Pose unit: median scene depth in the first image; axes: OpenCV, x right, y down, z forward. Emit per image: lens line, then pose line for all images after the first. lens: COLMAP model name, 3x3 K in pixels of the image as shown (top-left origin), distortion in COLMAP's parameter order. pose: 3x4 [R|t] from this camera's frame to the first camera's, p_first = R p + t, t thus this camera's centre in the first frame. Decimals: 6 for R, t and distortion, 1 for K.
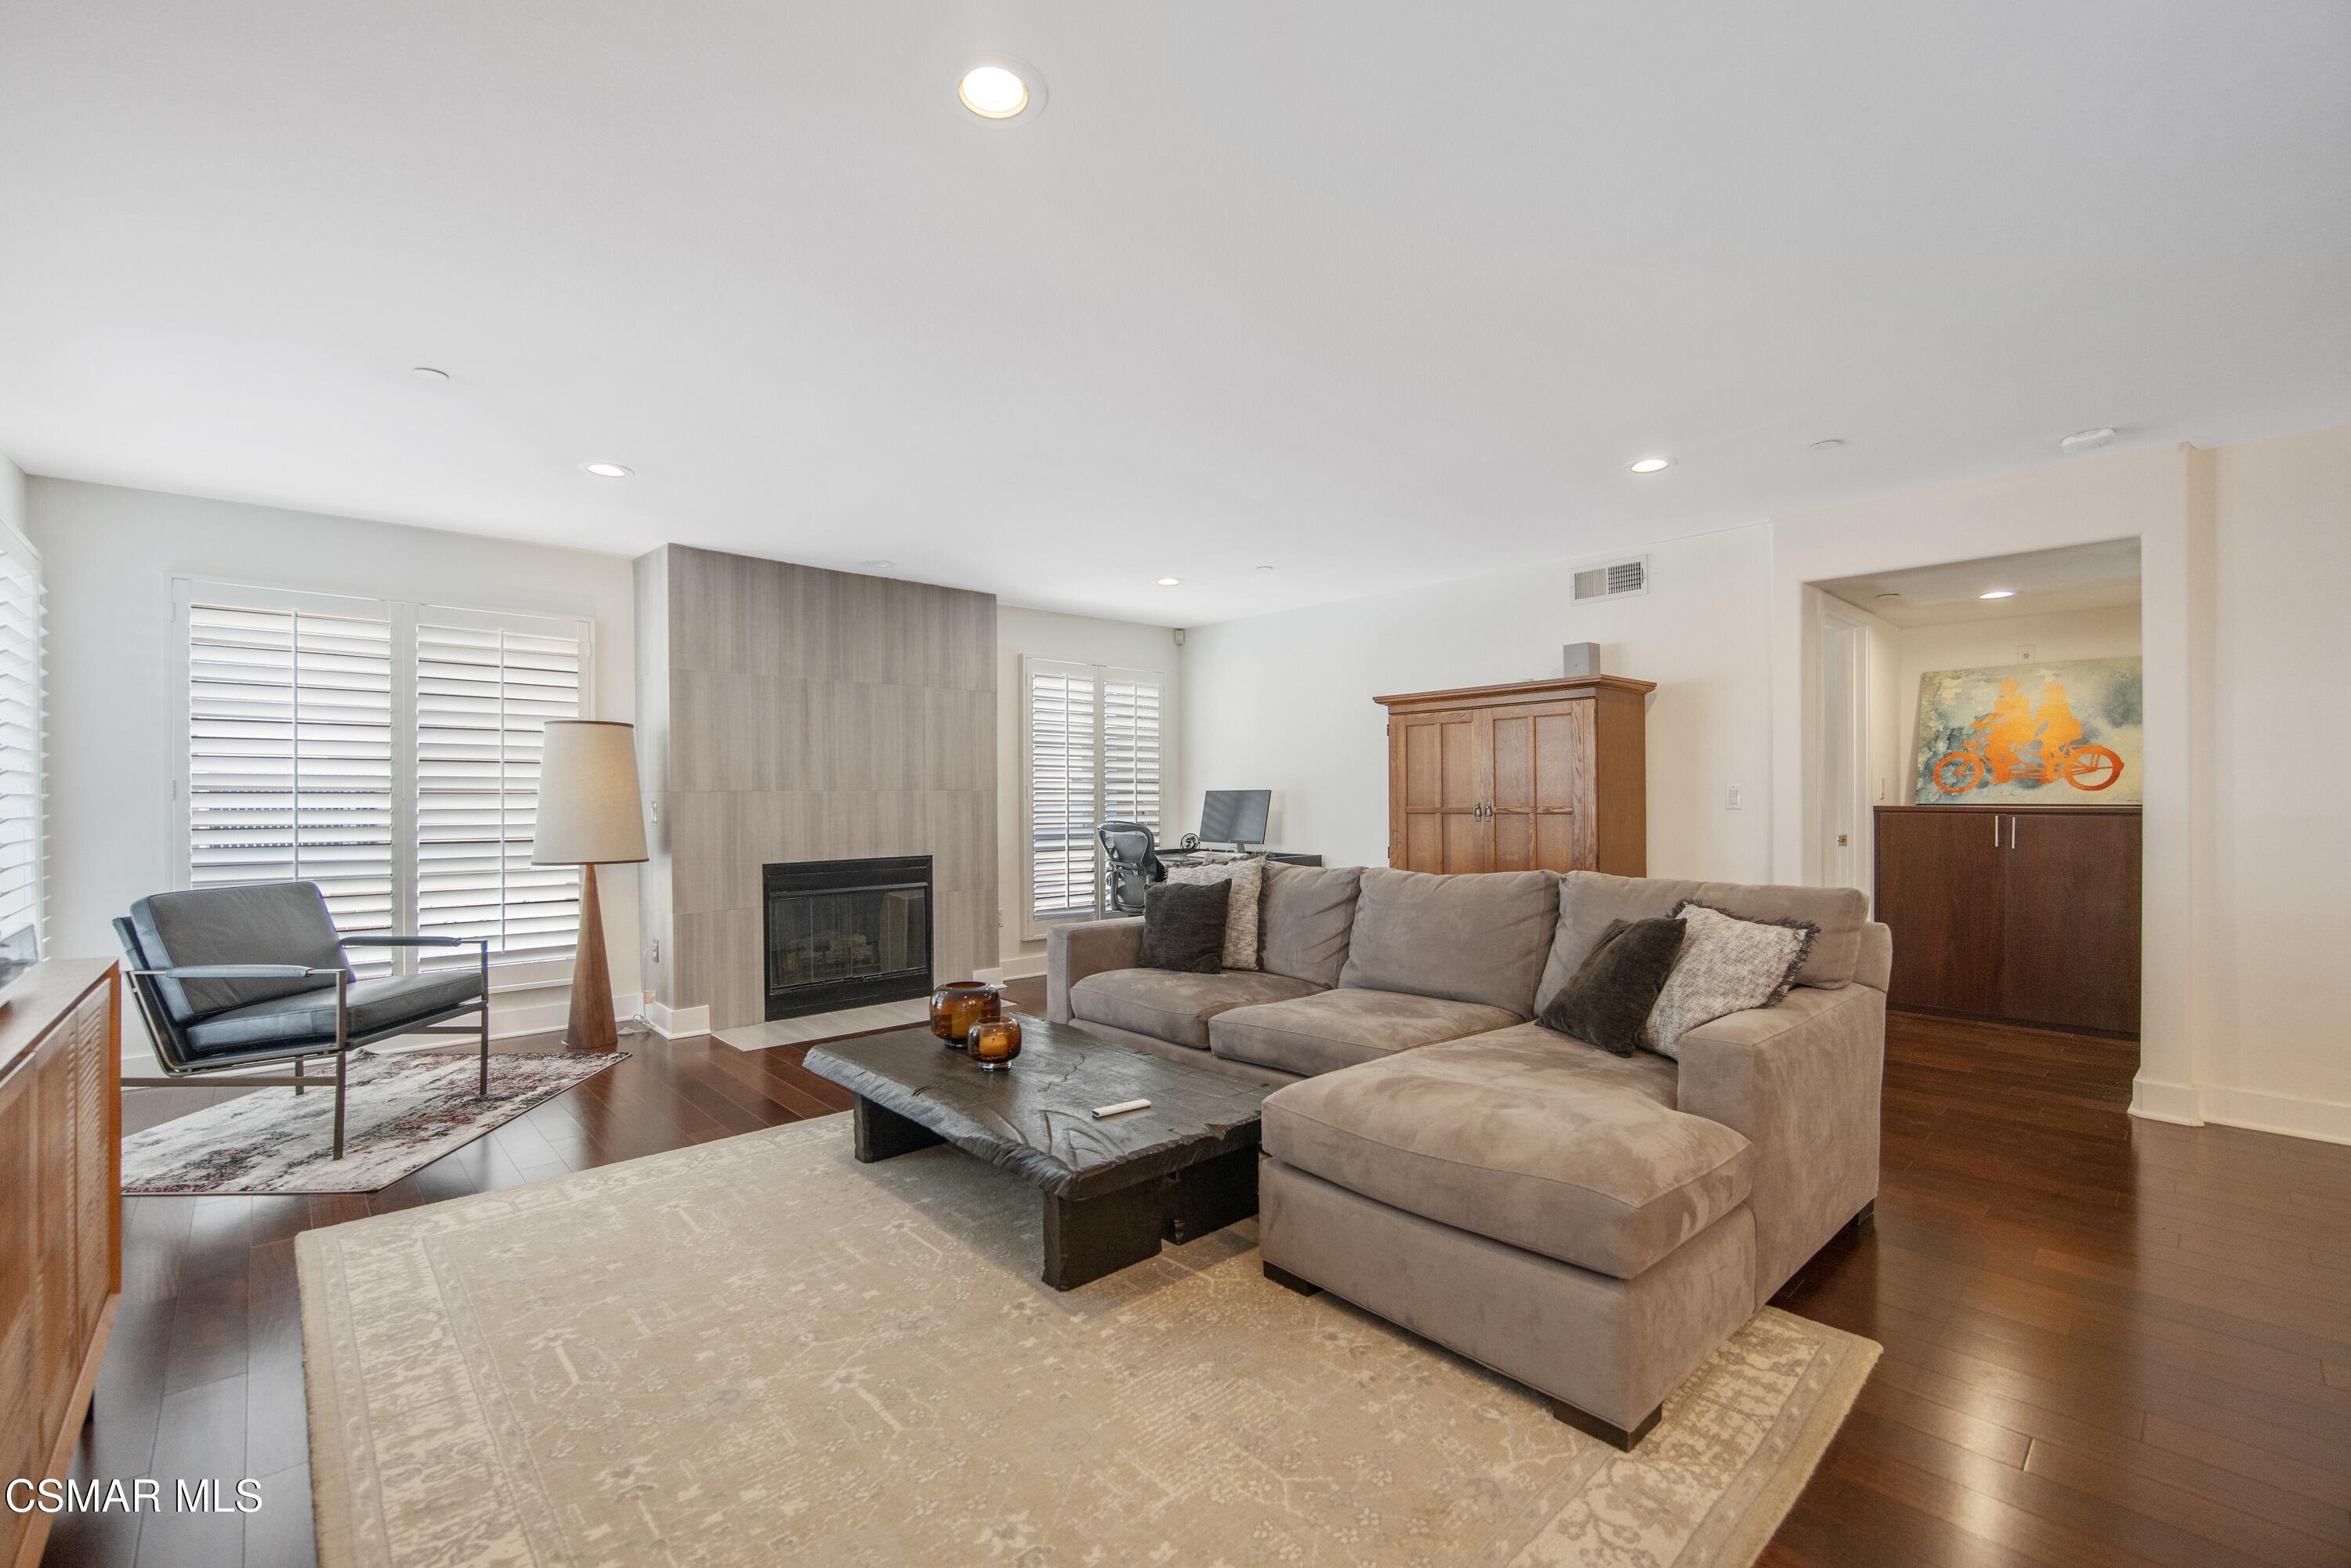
lens RADIAL K [[983.8, 0, 1174.2], [0, 983.8, 801.3], [0, 0, 1]] dist [-0.005282, -0.000661]
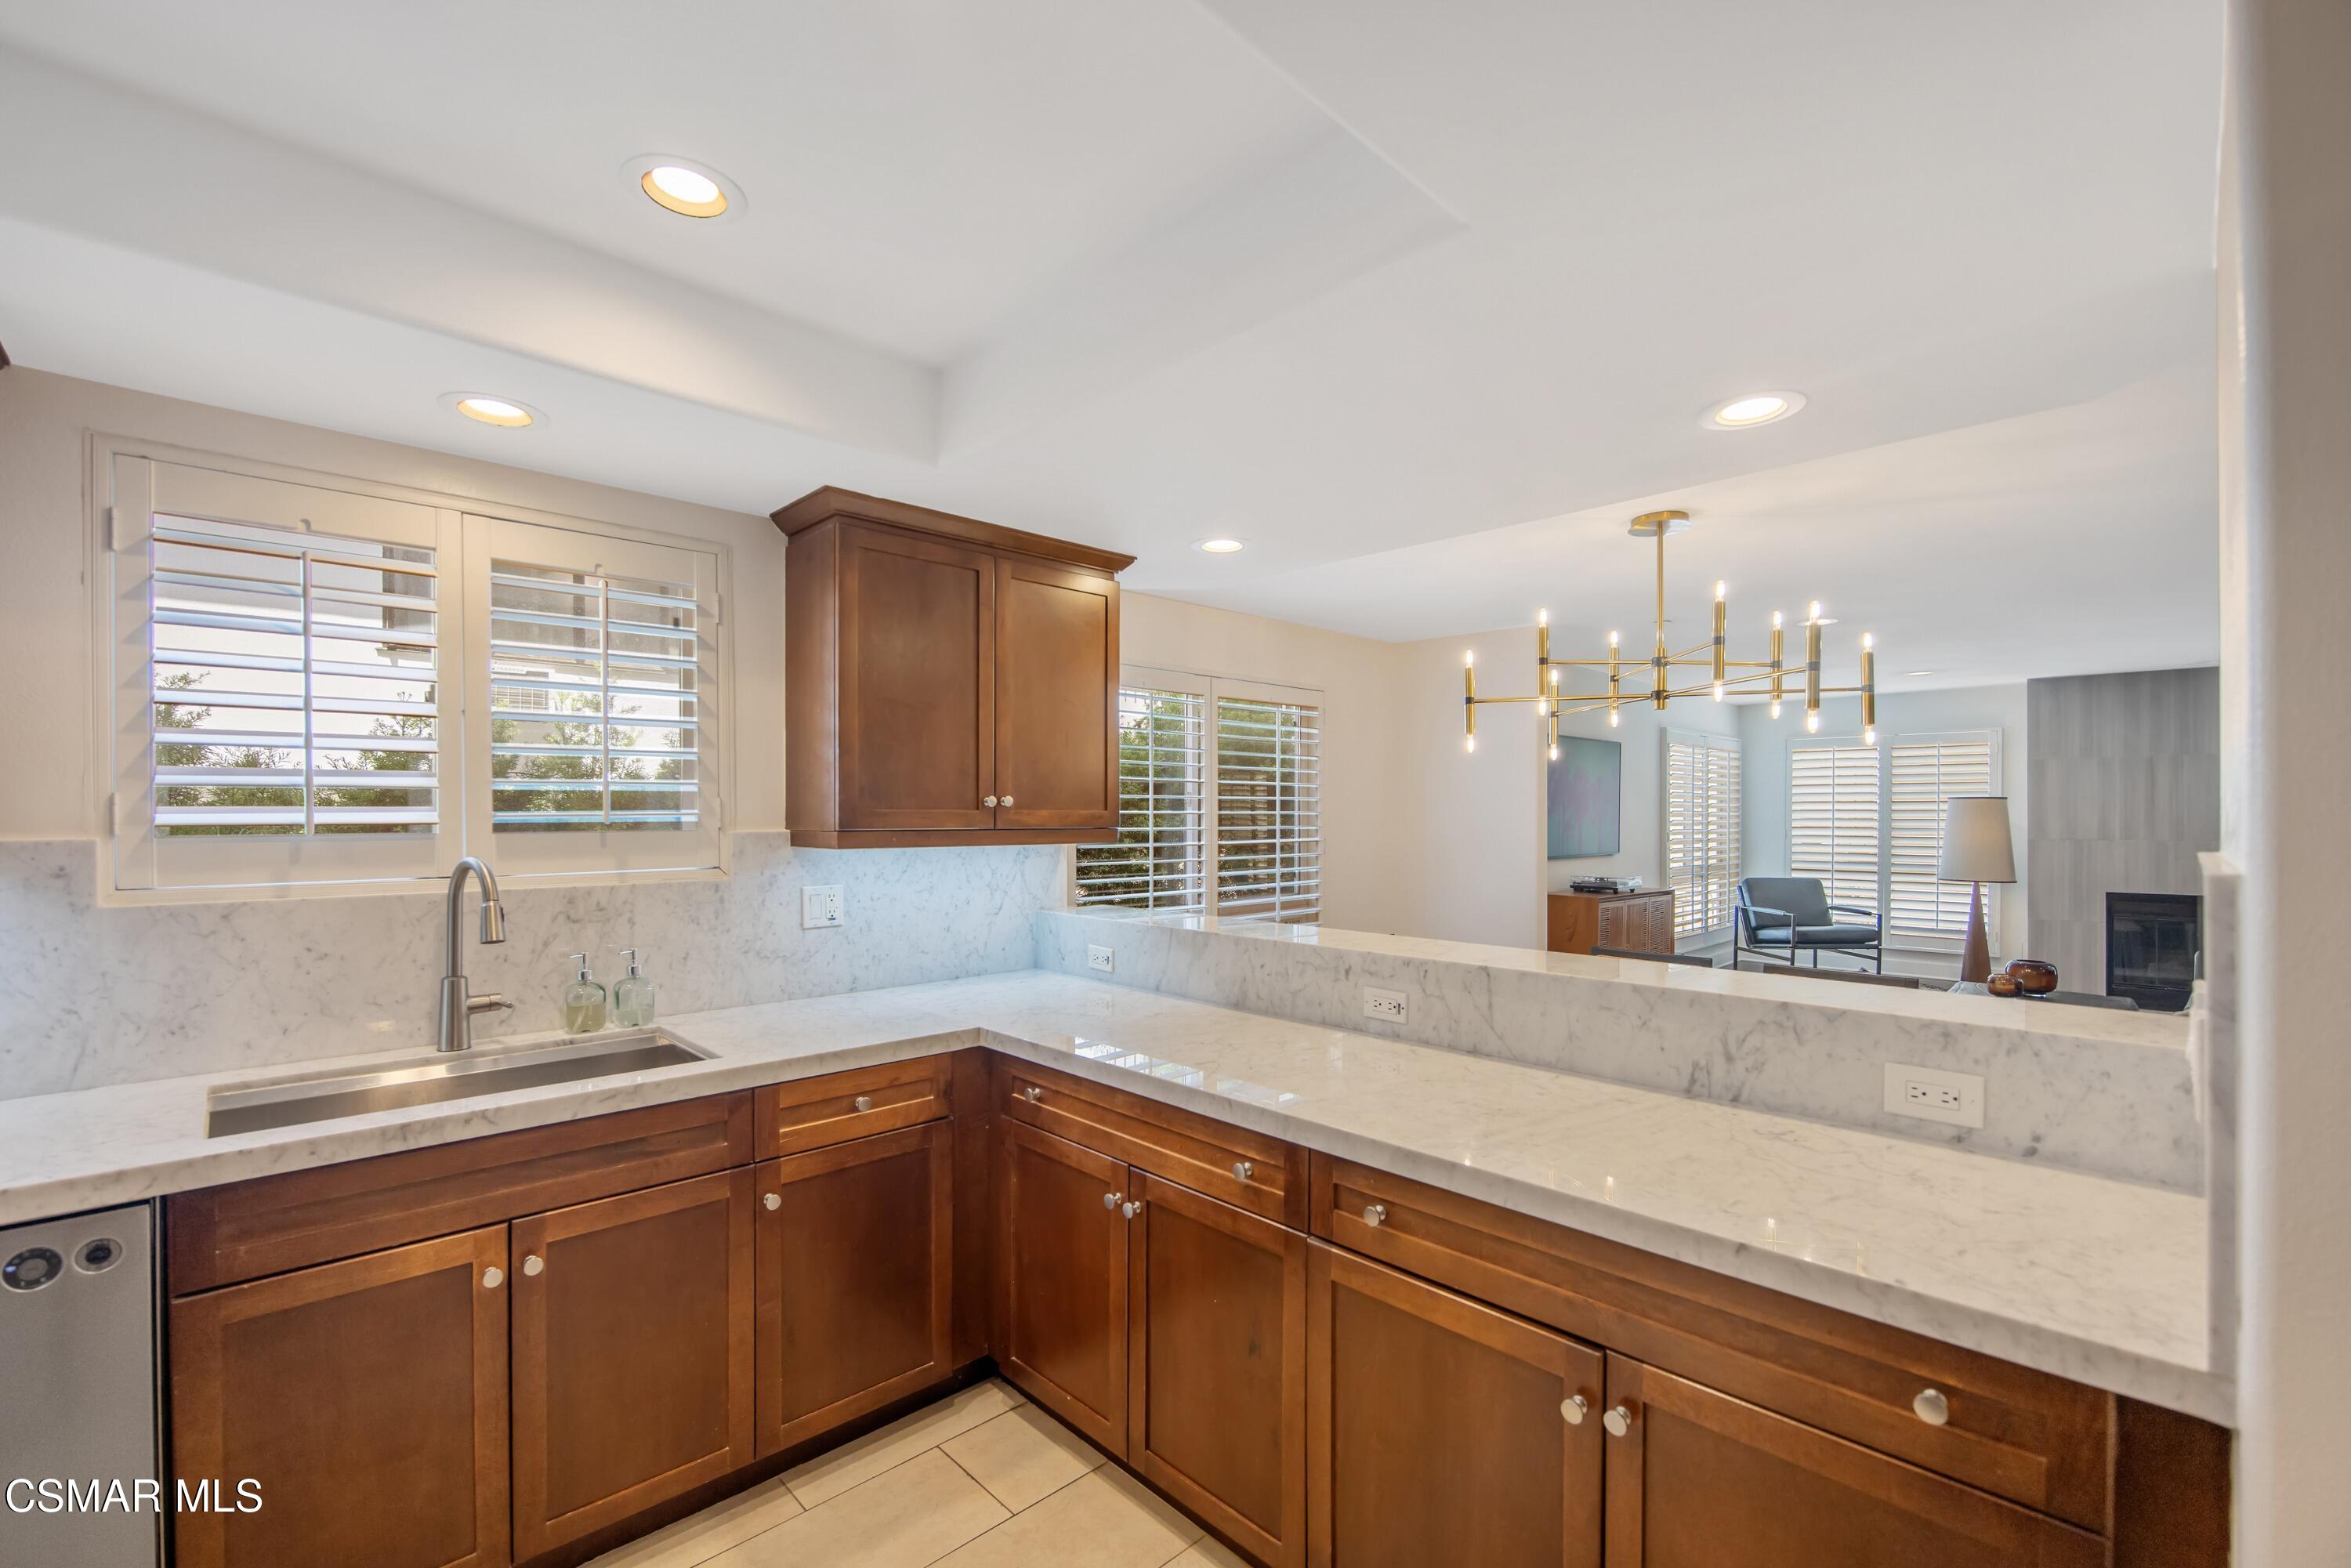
lens RADIAL K [[983.8, 0, 1174.2], [0, 983.8, 801.3], [0, 0, 1]] dist [-0.005282, -0.000661]
pose [[0.025500, -0.009655, -0.999628, 0.984350], [-0.005973, 0.999934, -0.009811, -0.046900], [0.999657, 0.006221, 0.025441, -0.378331]]
